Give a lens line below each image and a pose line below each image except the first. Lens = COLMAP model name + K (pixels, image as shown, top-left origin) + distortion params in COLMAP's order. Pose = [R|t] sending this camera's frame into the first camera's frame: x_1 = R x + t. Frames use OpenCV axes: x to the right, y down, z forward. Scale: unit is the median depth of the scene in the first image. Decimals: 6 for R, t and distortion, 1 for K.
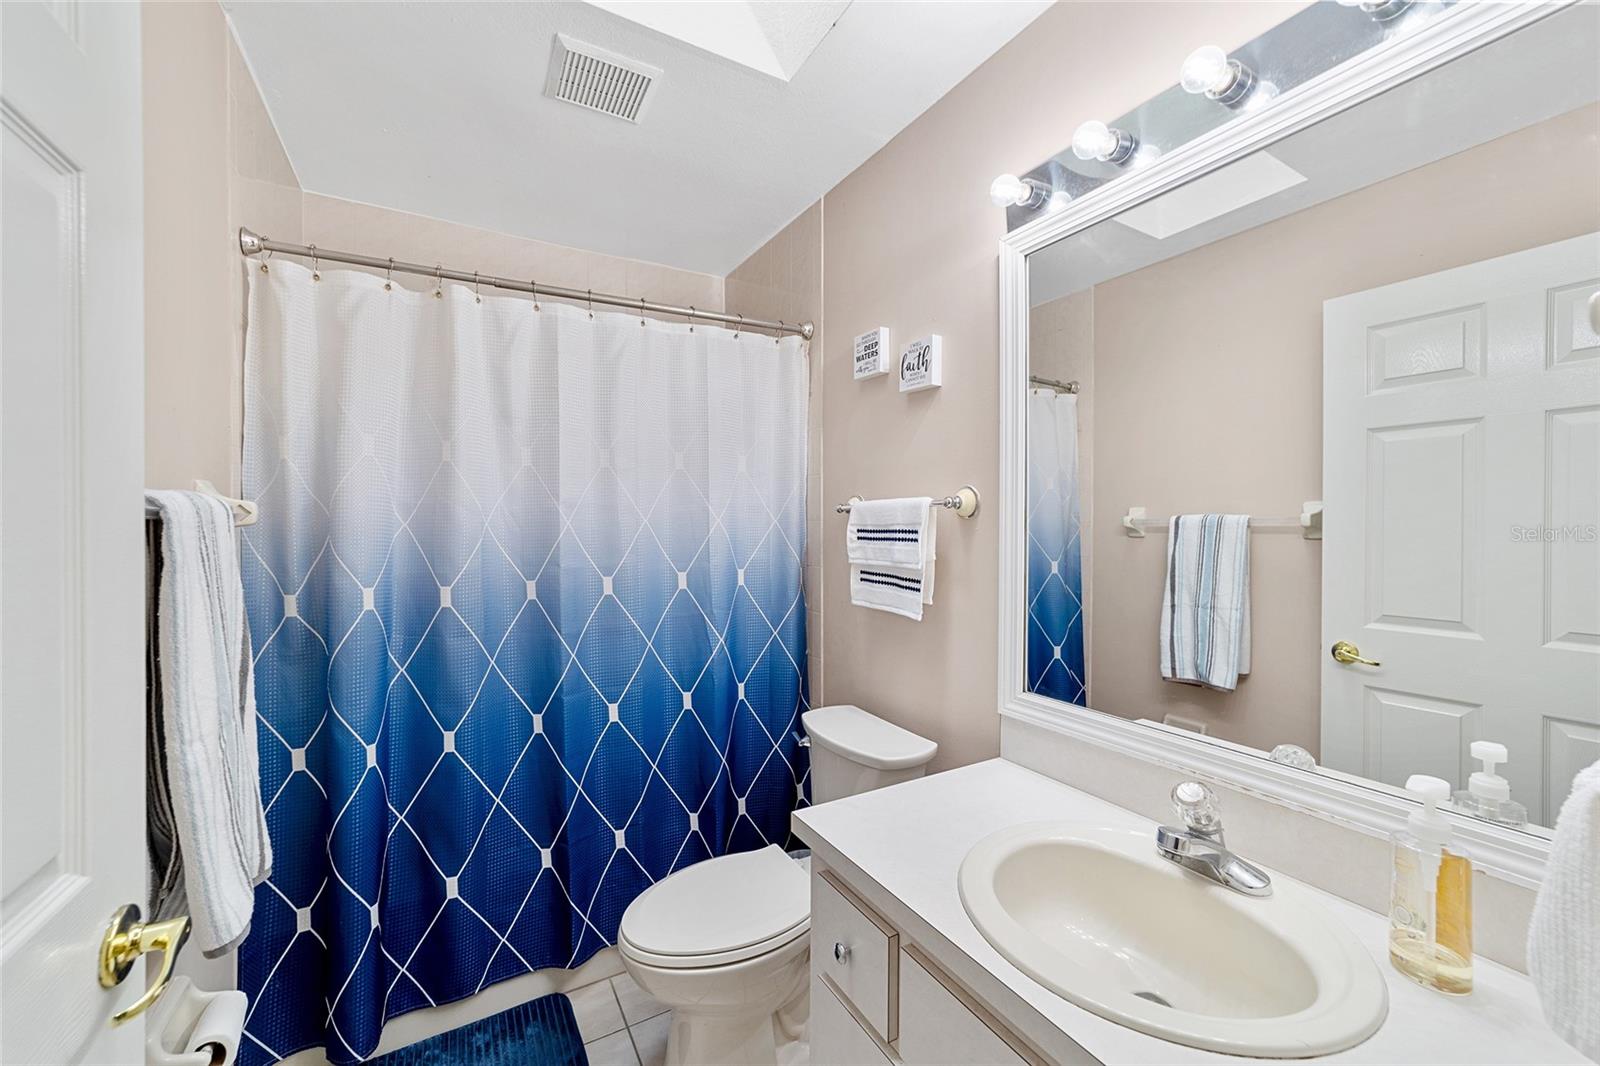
lens RADIAL K [[624.6, 0, 797.3], [0, 624.6, 530.8], [0, 0, 1]] dist [-0.020855, 0.008981]
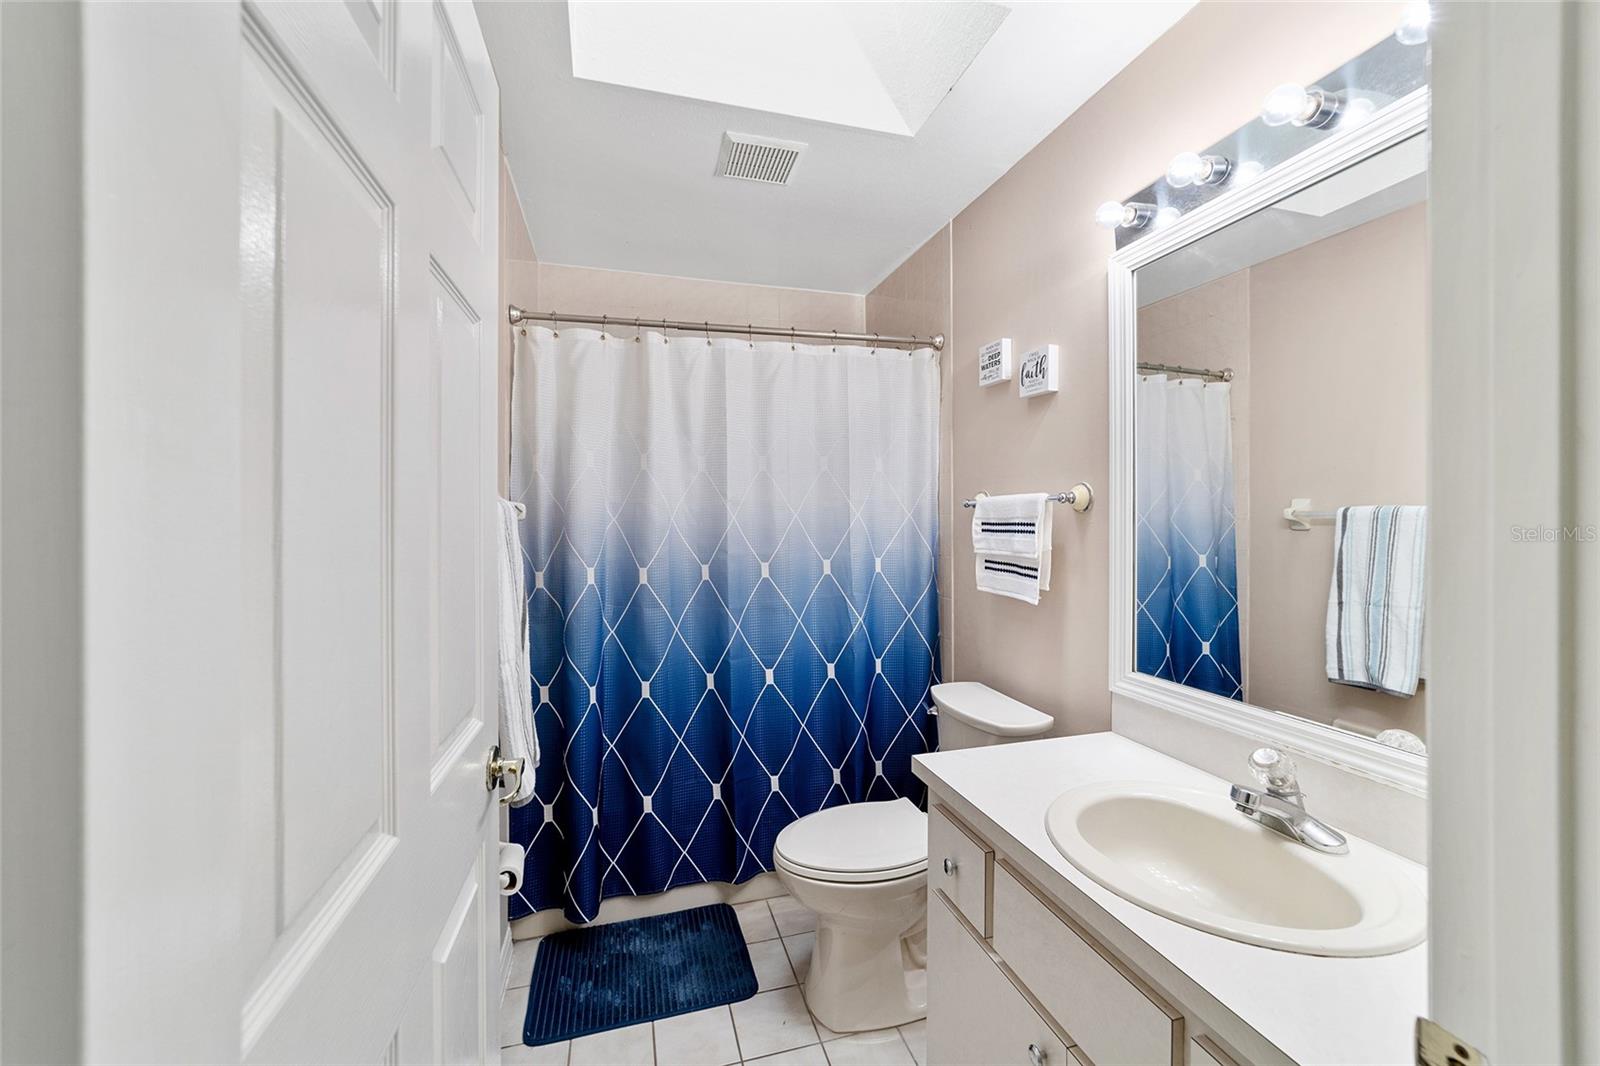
lens RADIAL K [[615.2, 0, 796.2], [0, 615.2, 529.7], [0, 0, 1]] dist [-0.018300, 0.008974]
pose [[0.971221, 0.000600, -0.238181, 0.039996], [0.001424, 0.999964, 0.008326, 0.001065], [0.238178, -0.008425, 0.971185, -0.150254]]
